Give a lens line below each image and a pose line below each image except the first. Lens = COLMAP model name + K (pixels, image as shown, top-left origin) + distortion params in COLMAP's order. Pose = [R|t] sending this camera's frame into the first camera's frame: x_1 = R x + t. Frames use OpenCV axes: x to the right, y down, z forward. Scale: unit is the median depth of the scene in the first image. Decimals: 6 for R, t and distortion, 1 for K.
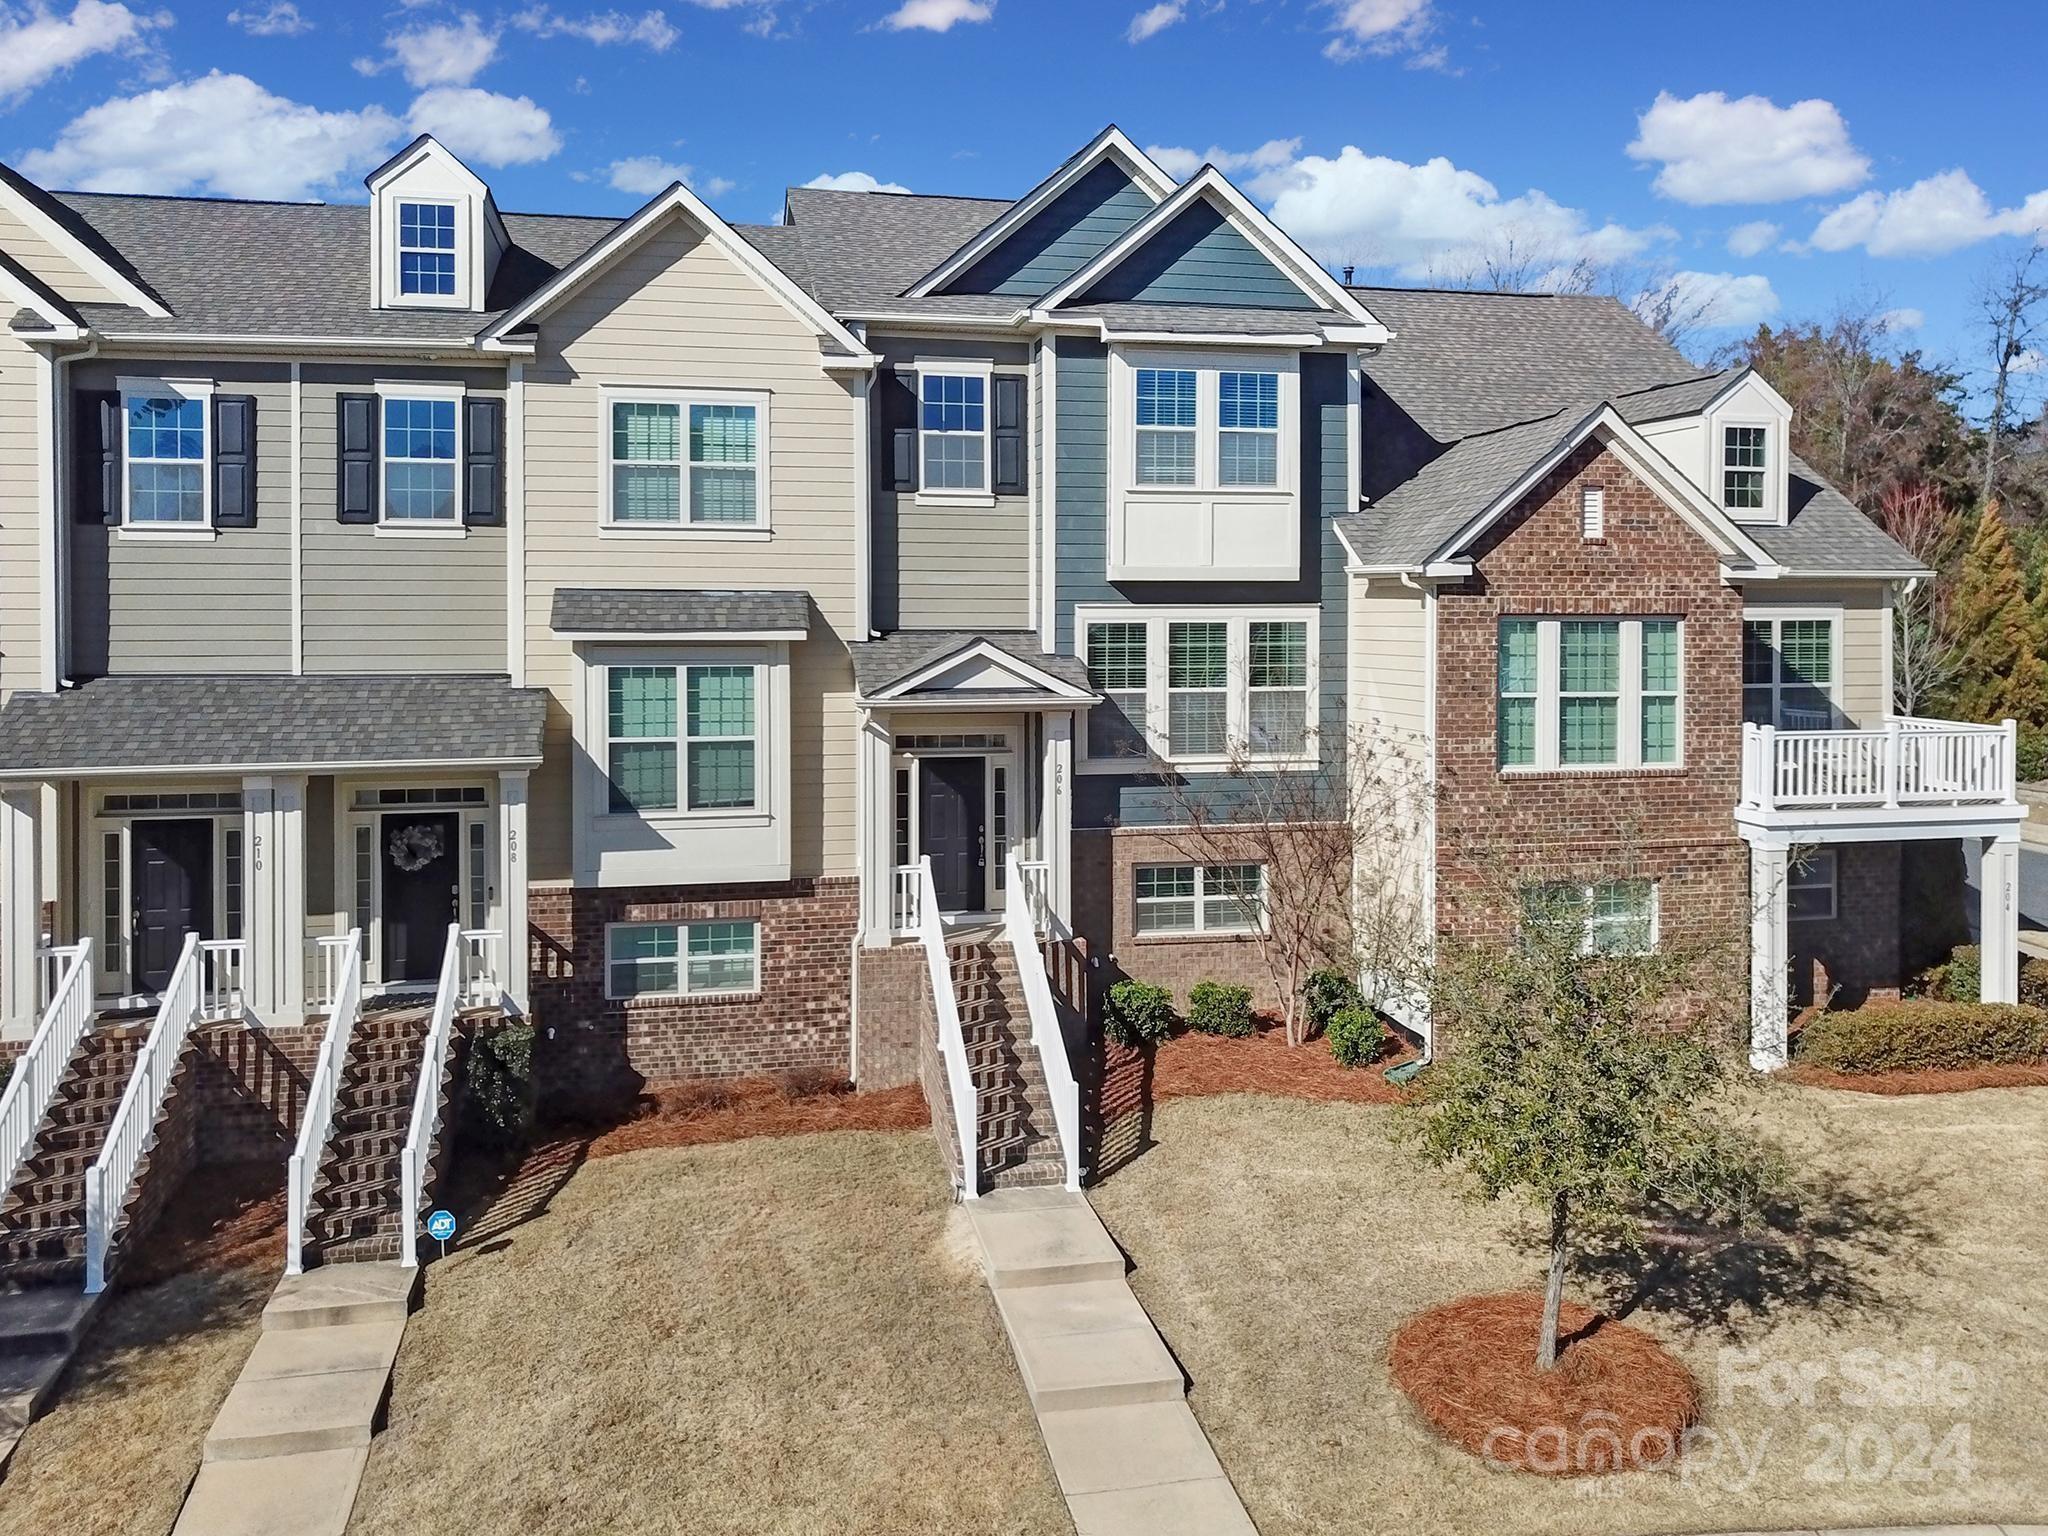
lens RADIAL K [[1614.0, 0, 1033.1], [0, 1614.0, 623.7], [0, 0, 1]] dist [0.007932, -0.004227]
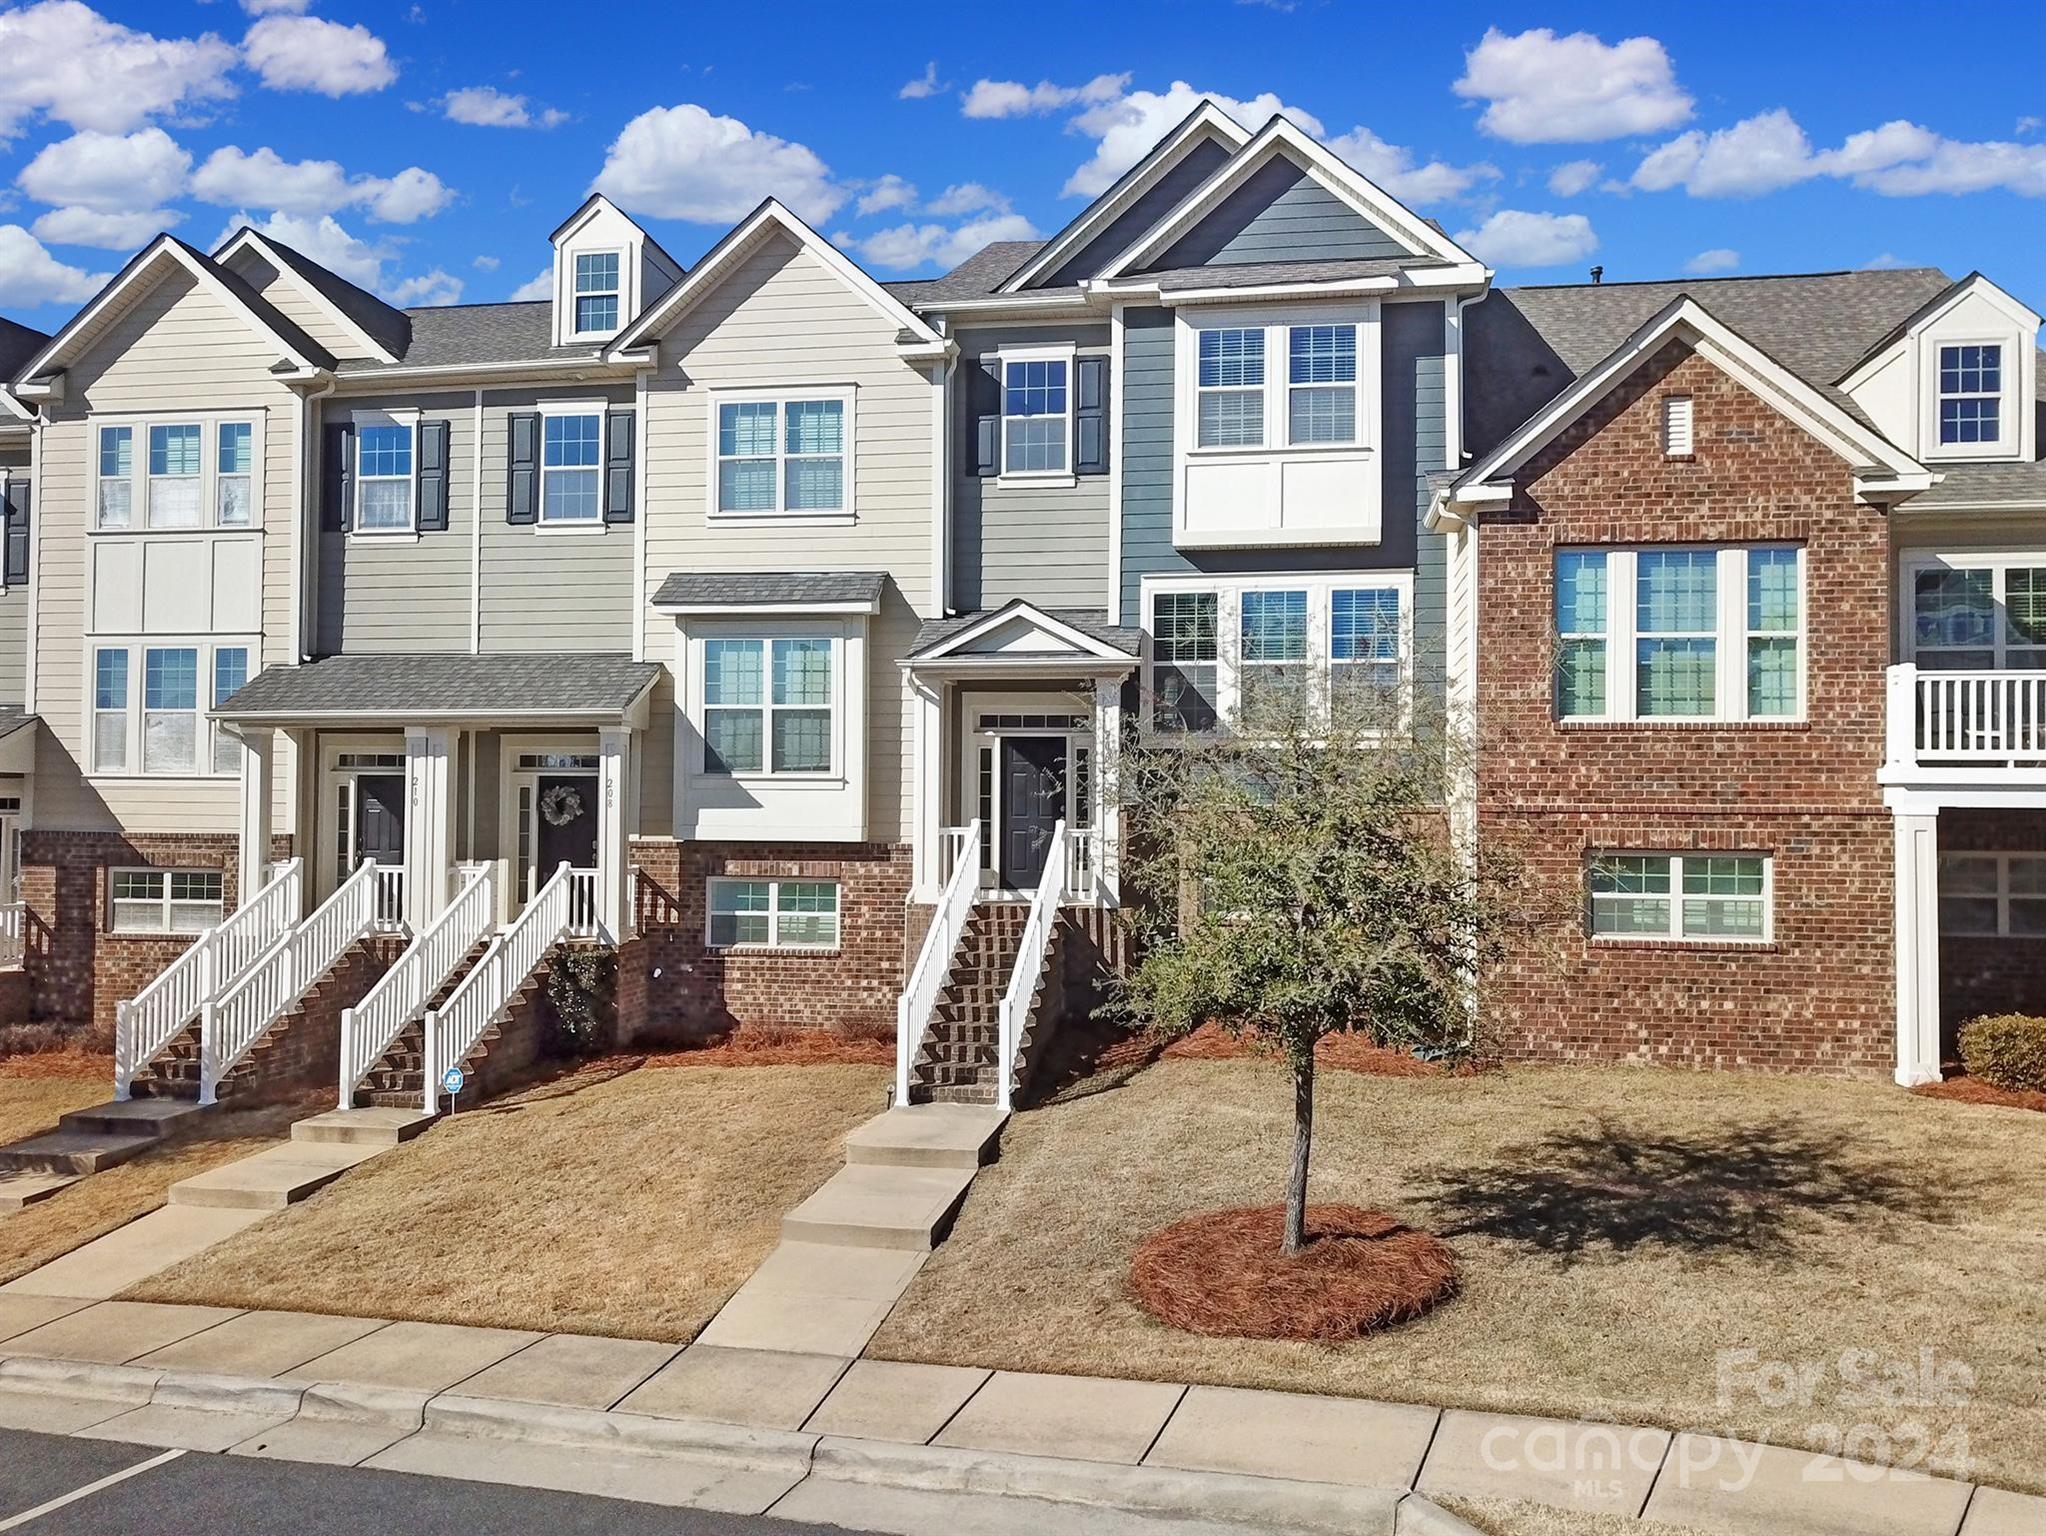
lens RADIAL K [[1572.0, 0, 1024.4], [0, 1572.0, 768.7], [0, 0, 1]] dist [0.016664, -0.022821]
pose [[0.927818, -0.004046, -0.373011, 0.333942], [-0.010594, 0.999252, -0.037191, 0.150001], [0.372883, 0.038458, 0.927081, 0.088960]]
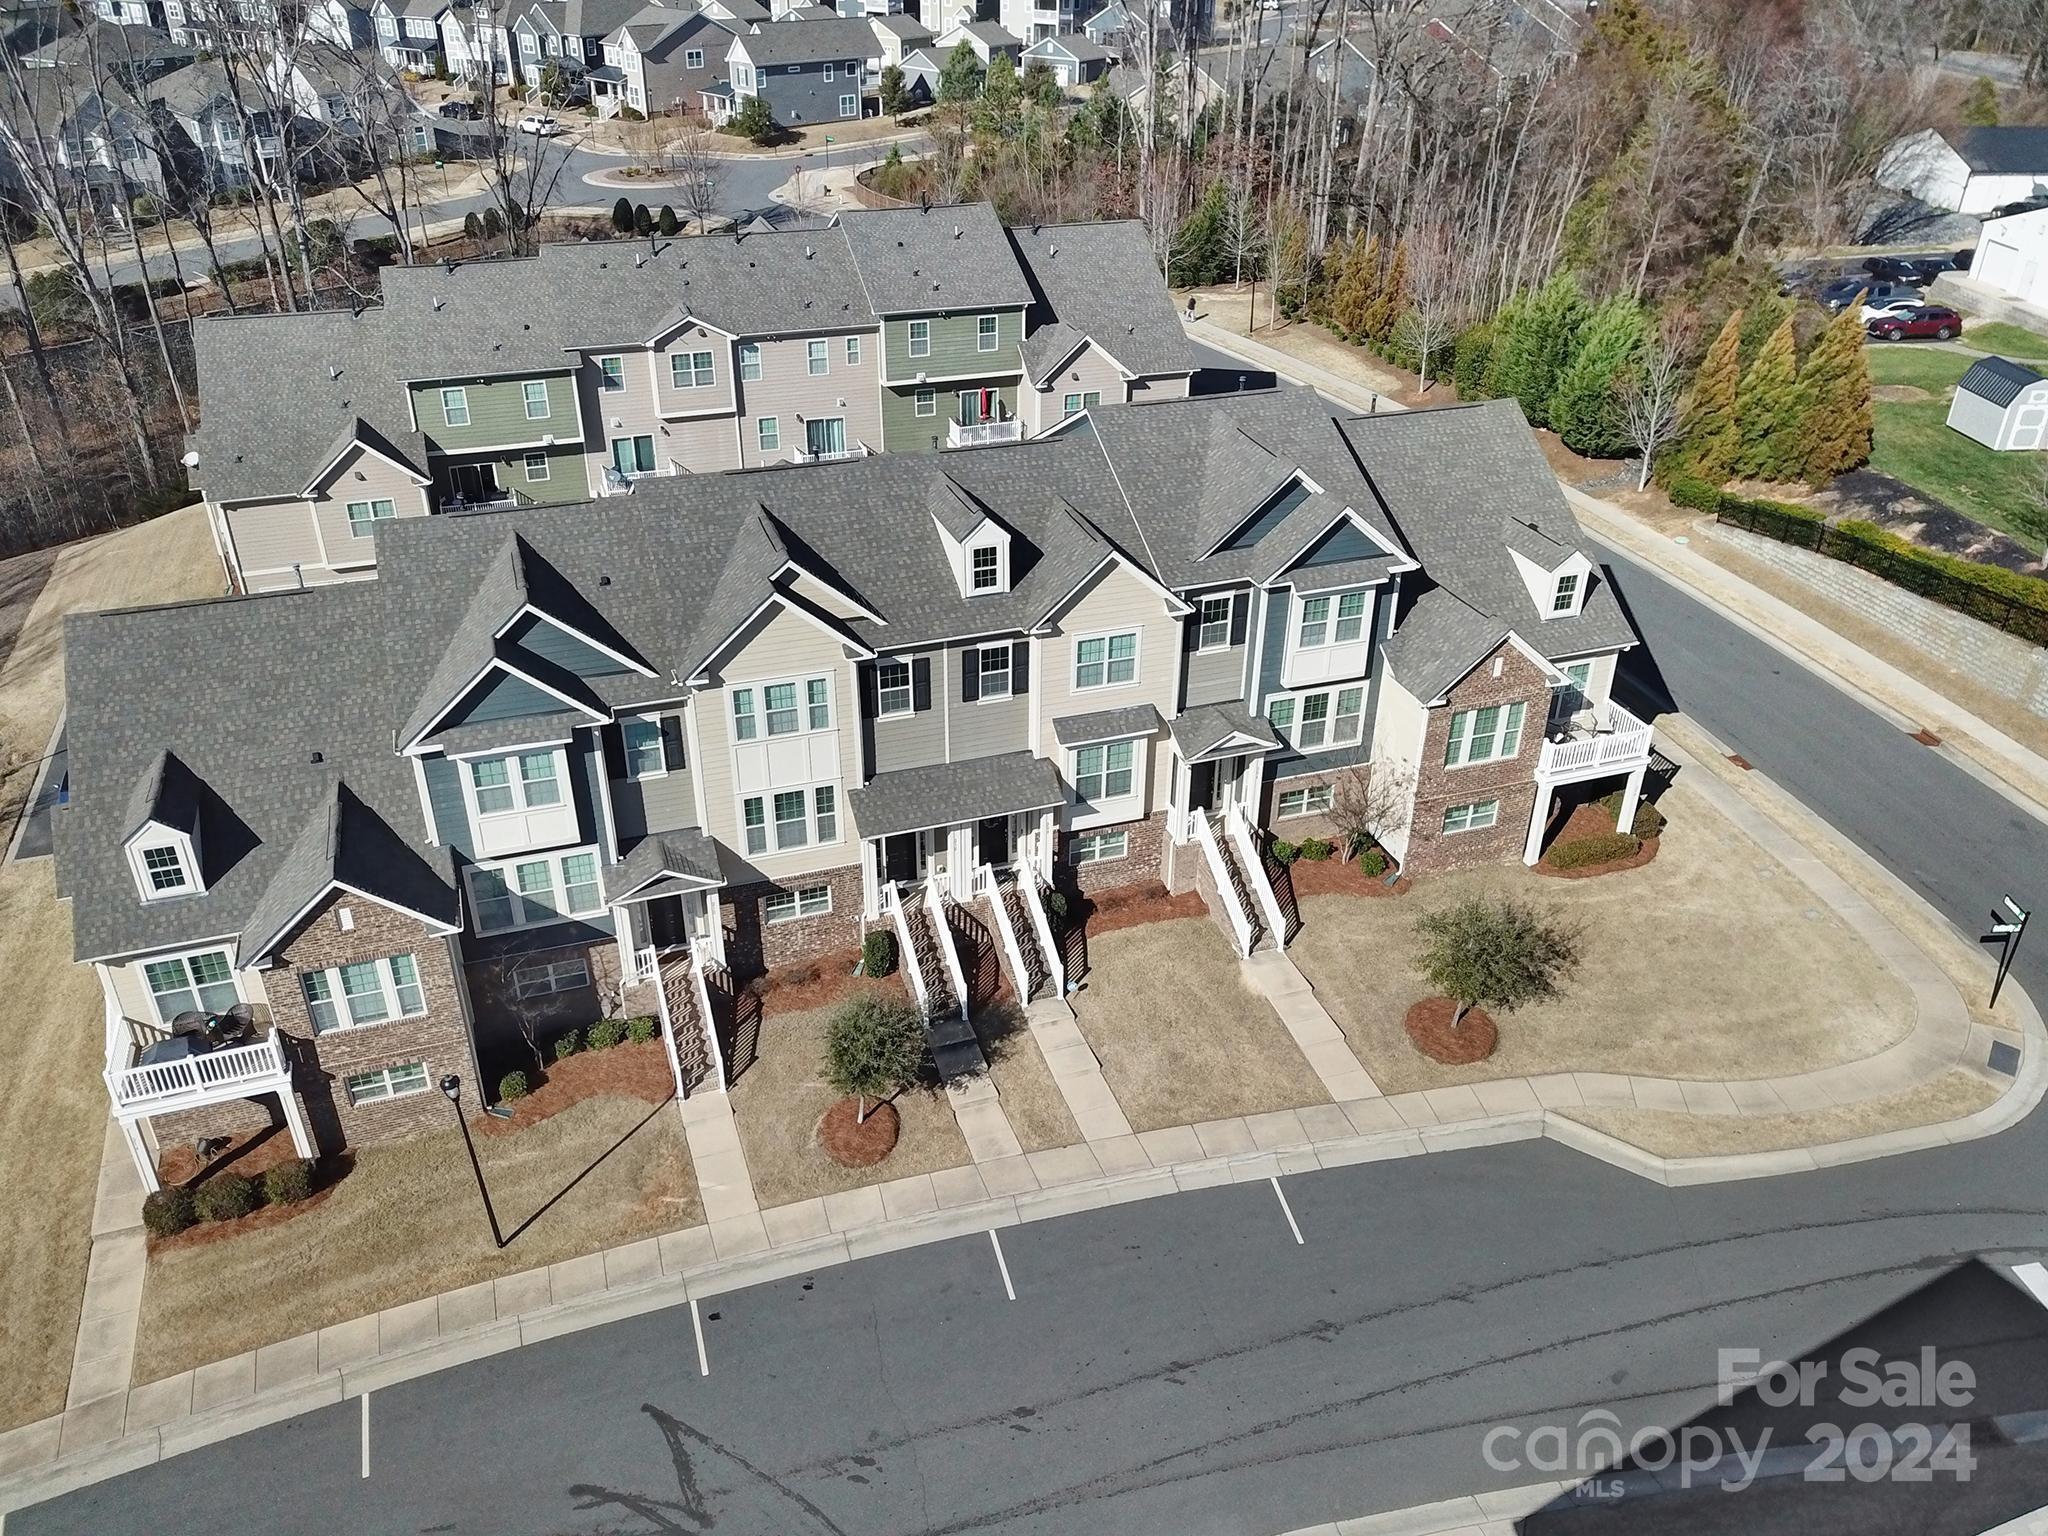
lens RADIAL K [[1573.5, 0, 1020.8], [0, 1573.5, 766.6], [0, 0, 1]] dist [0.016664, -0.022821]
pose [[0.992823, -0.052749, 0.107334, -0.578201], [-0.006394, 0.872782, 0.488069, -1.035504], [-0.119425, -0.485252, 0.866180, -0.937724]]
